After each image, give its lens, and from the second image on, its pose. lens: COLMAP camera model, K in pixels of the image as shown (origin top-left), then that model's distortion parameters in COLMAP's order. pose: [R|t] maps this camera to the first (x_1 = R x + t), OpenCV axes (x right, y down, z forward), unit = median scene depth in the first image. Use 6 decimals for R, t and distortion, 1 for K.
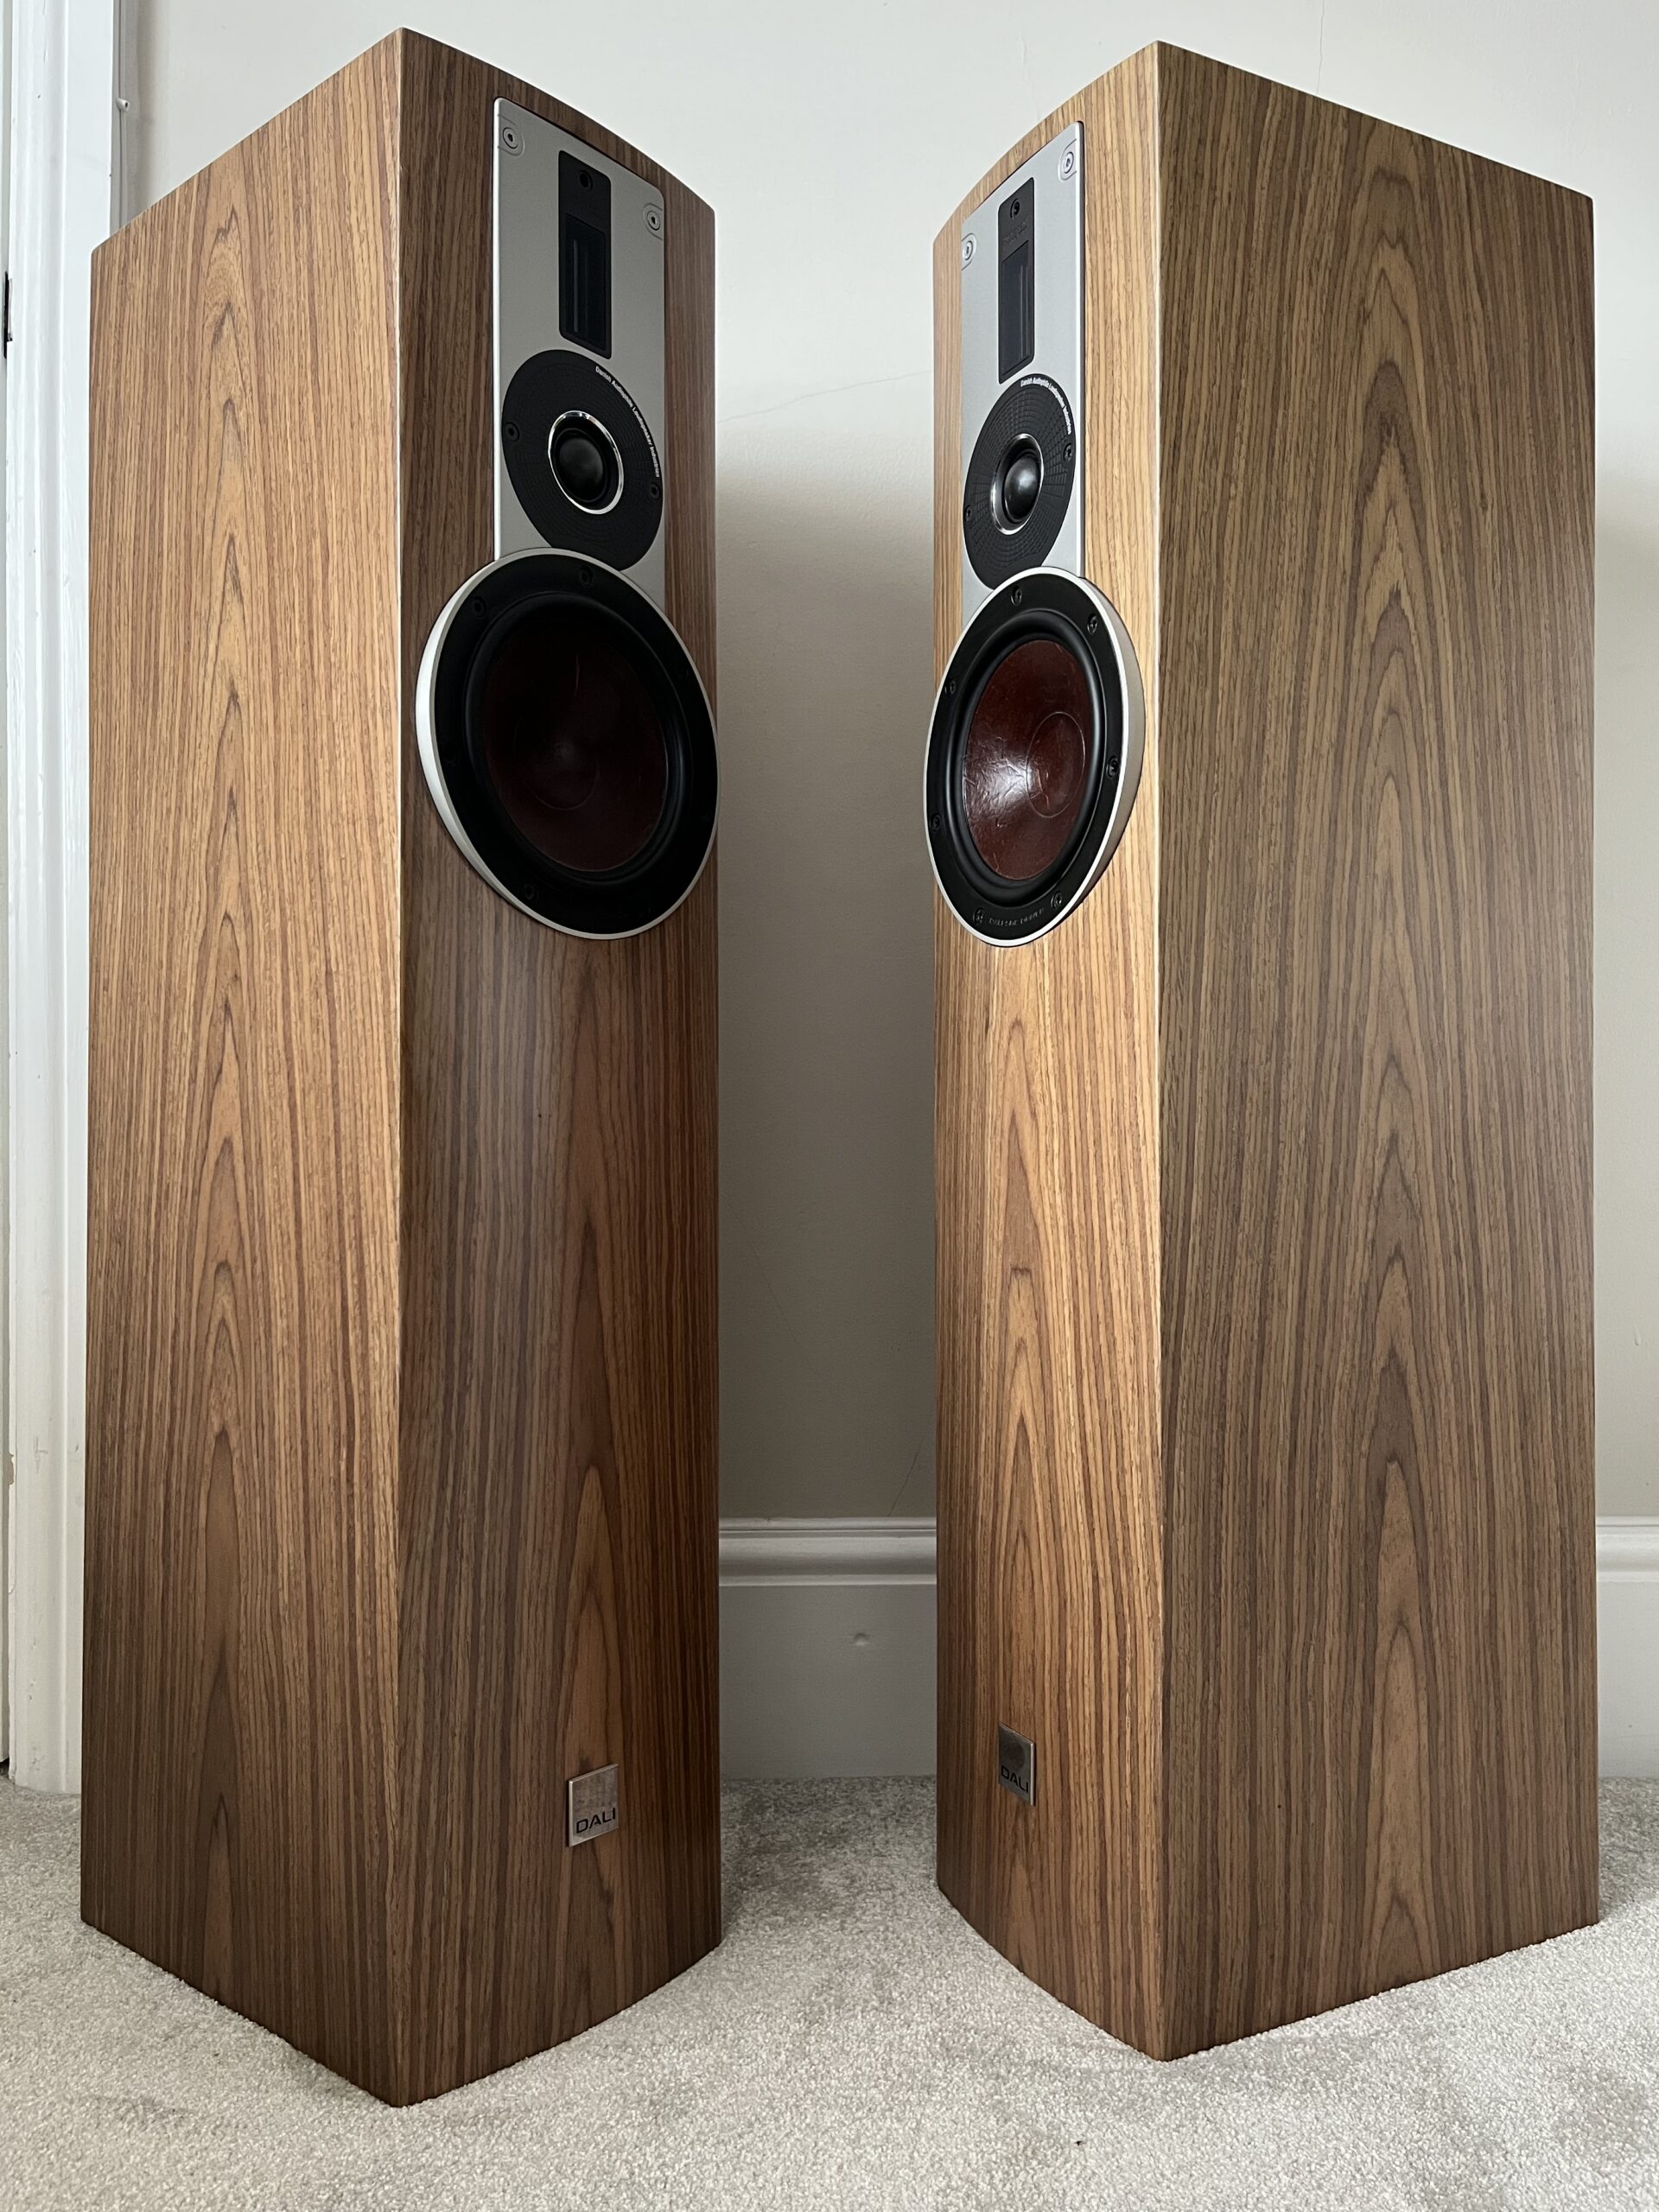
lens RADIAL K [[1693.8, 0, 833.6], [0, 1693.8, 1116.4], [0, 0, 1]] dist [0.054846, -0.071372]
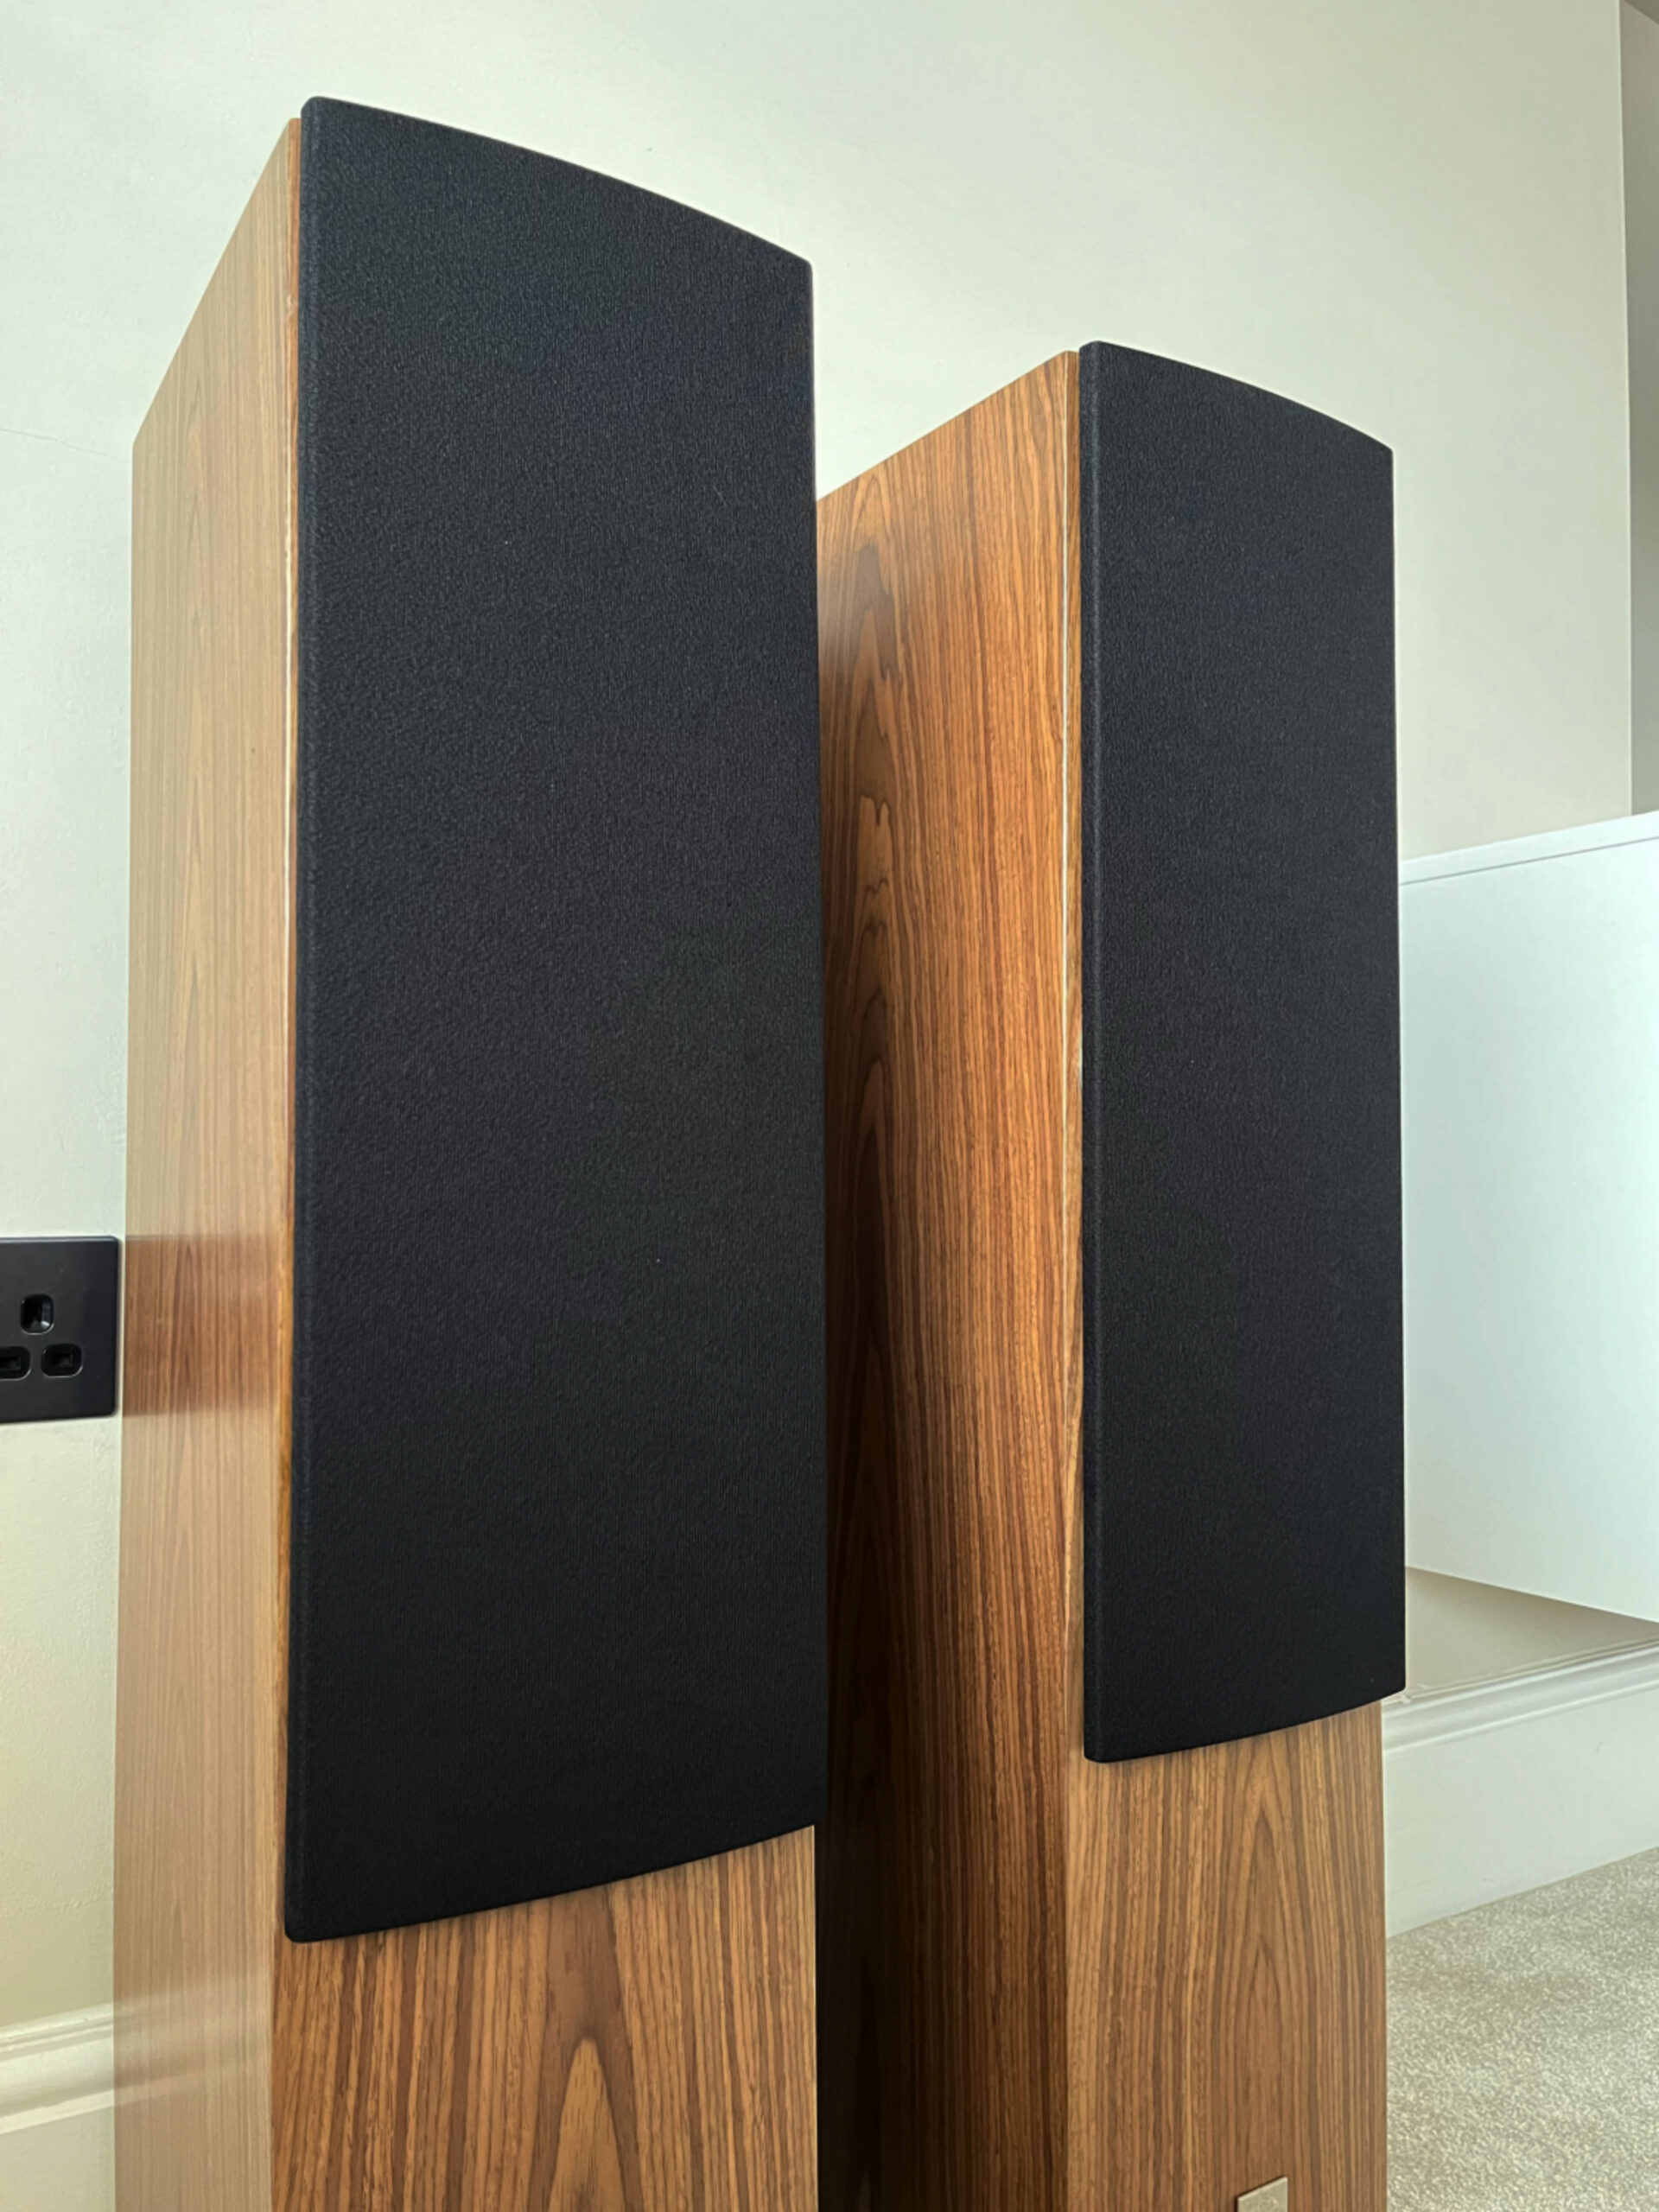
lens RADIAL K [[1693.8, 0, 823.0], [0, 1693.8, 1107.6], [0, 0, 1]] dist [0.054846, -0.071372]
pose [[-0.111203, 0.055198, 0.992264, -0.796616], [-0.004507, 0.998418, -0.056045, -0.142728], [-0.993788, -0.010704, -0.110778, 1.386833]]
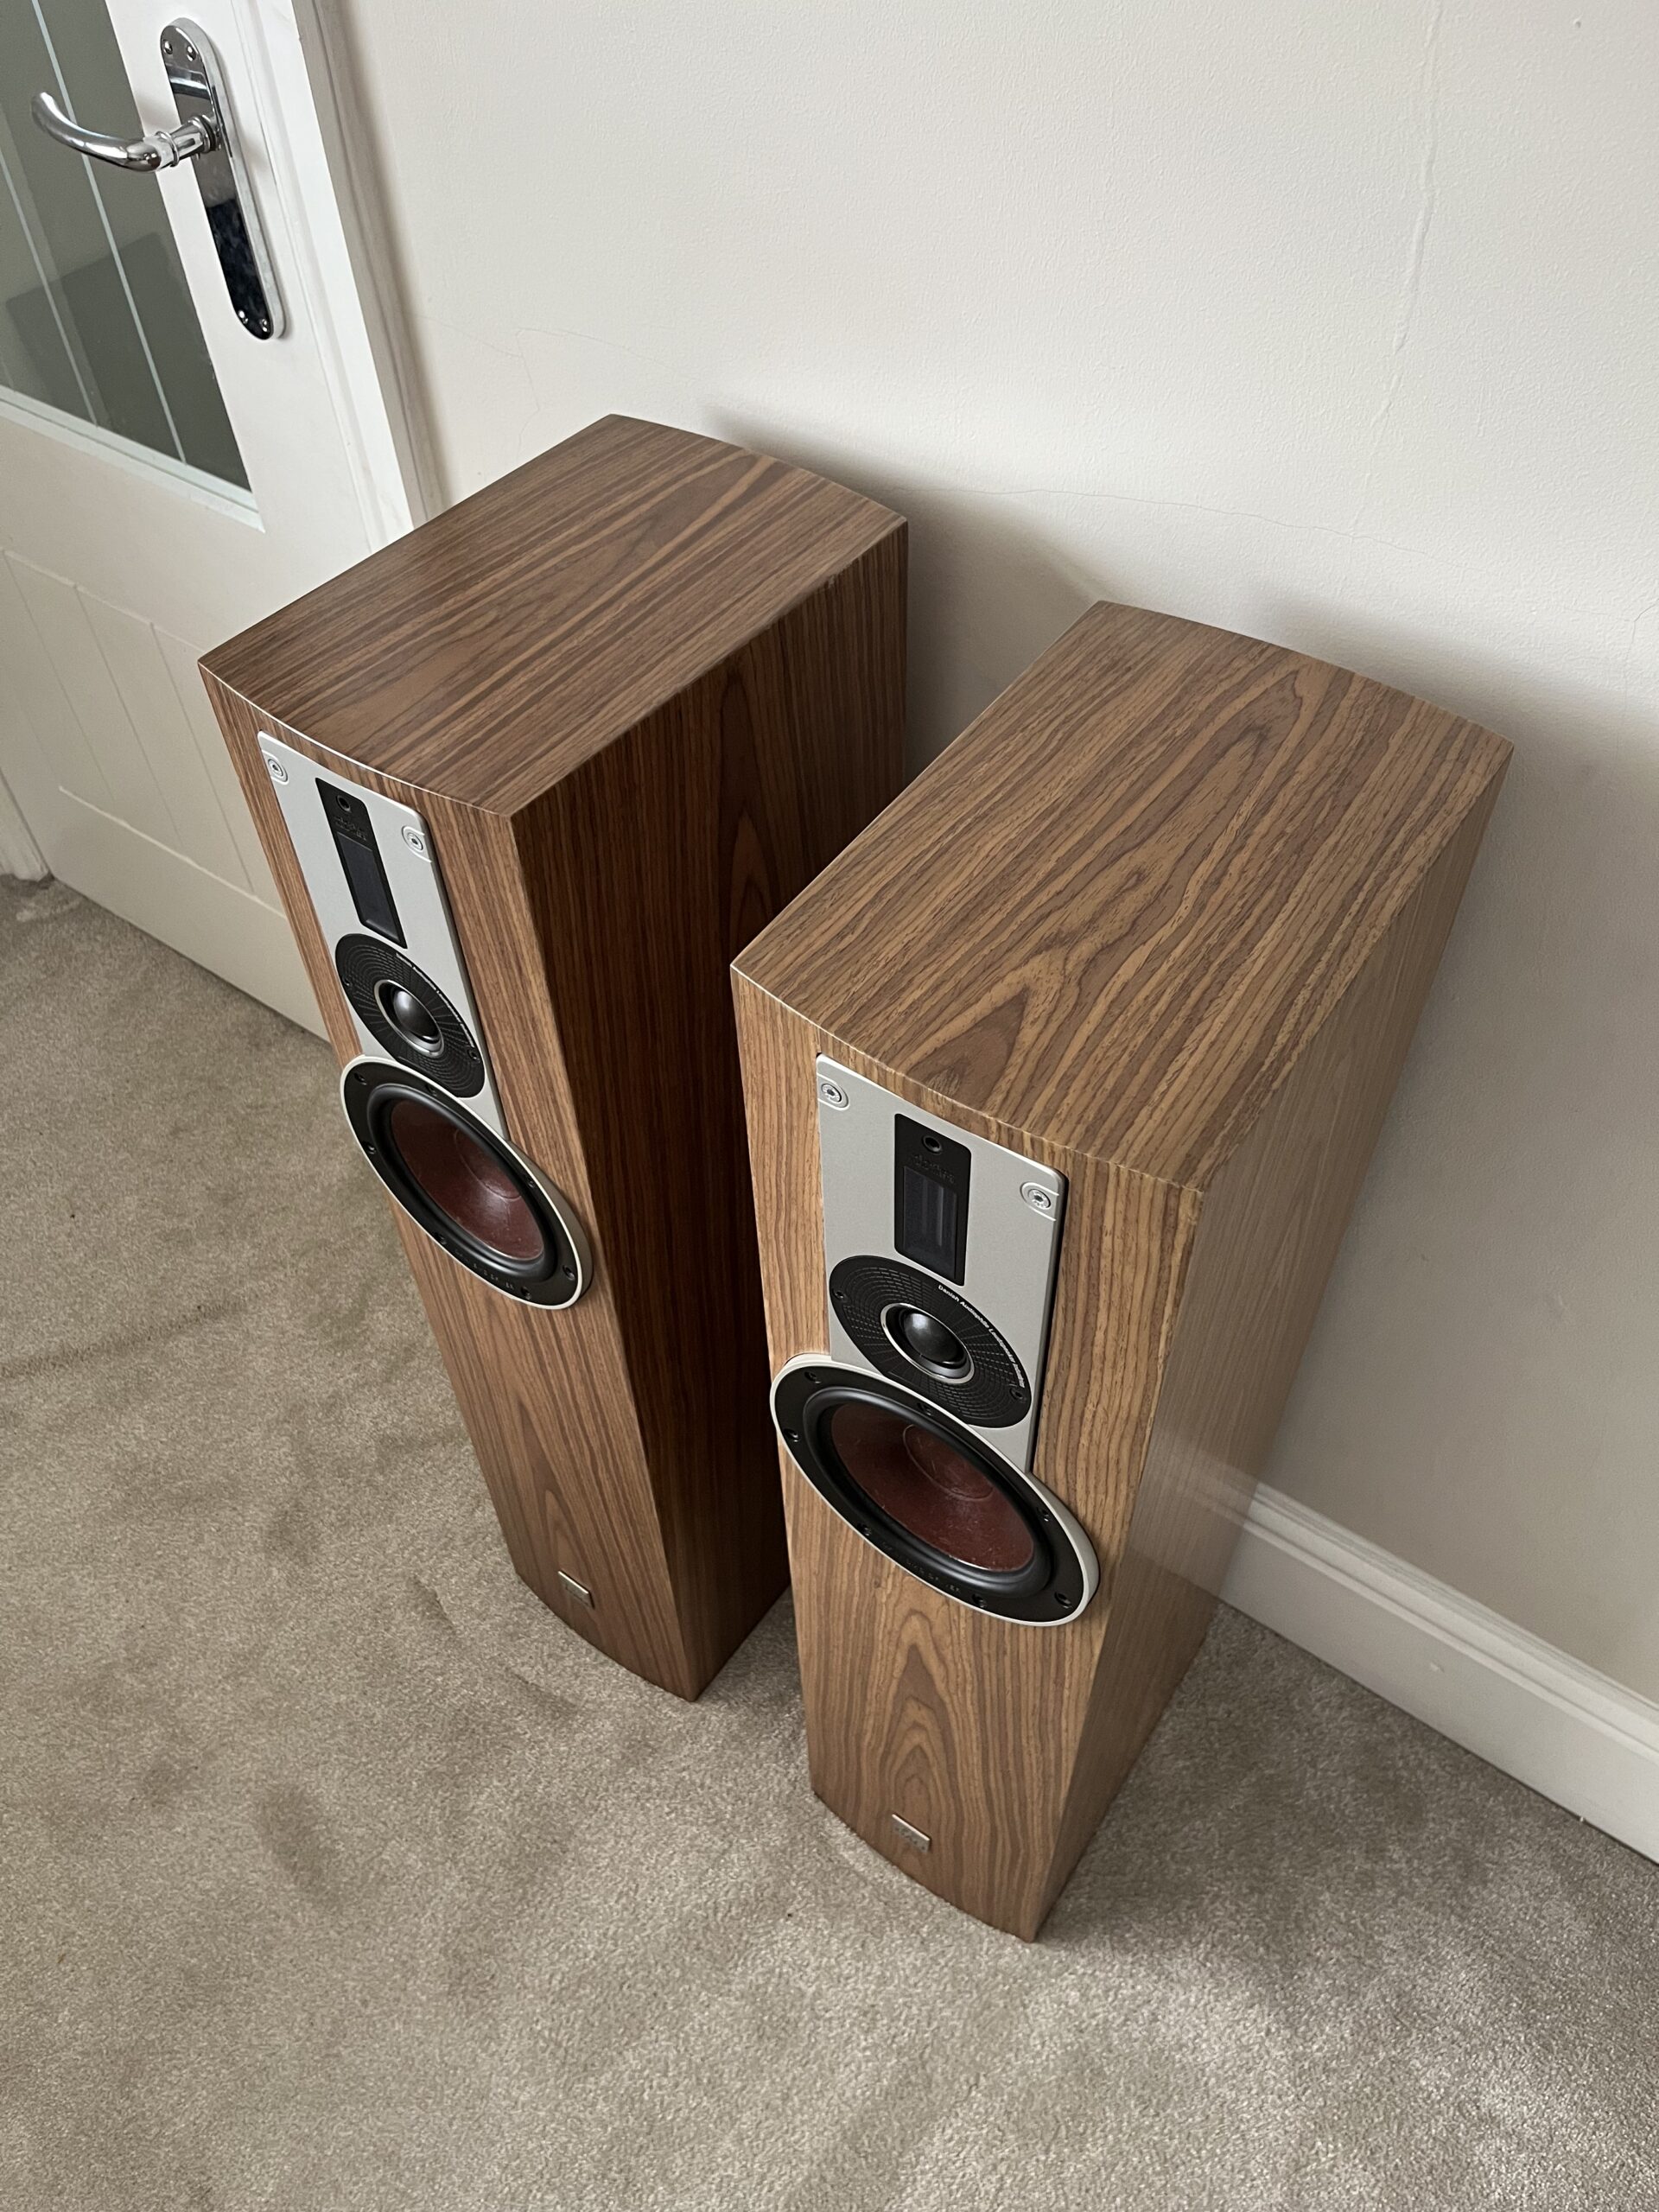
lens RADIAL K [[1693.8, 0, 819.3], [0, 1693.8, 1114.3], [0, 0, 1]] dist [0.054846, -0.071372]
pose [[0.884259, -0.371798, 0.282580, -0.146619], [0.028435, 0.646845, 0.762092, -1.152113], [-0.466130, -0.665851, 0.582551, 0.633979]]
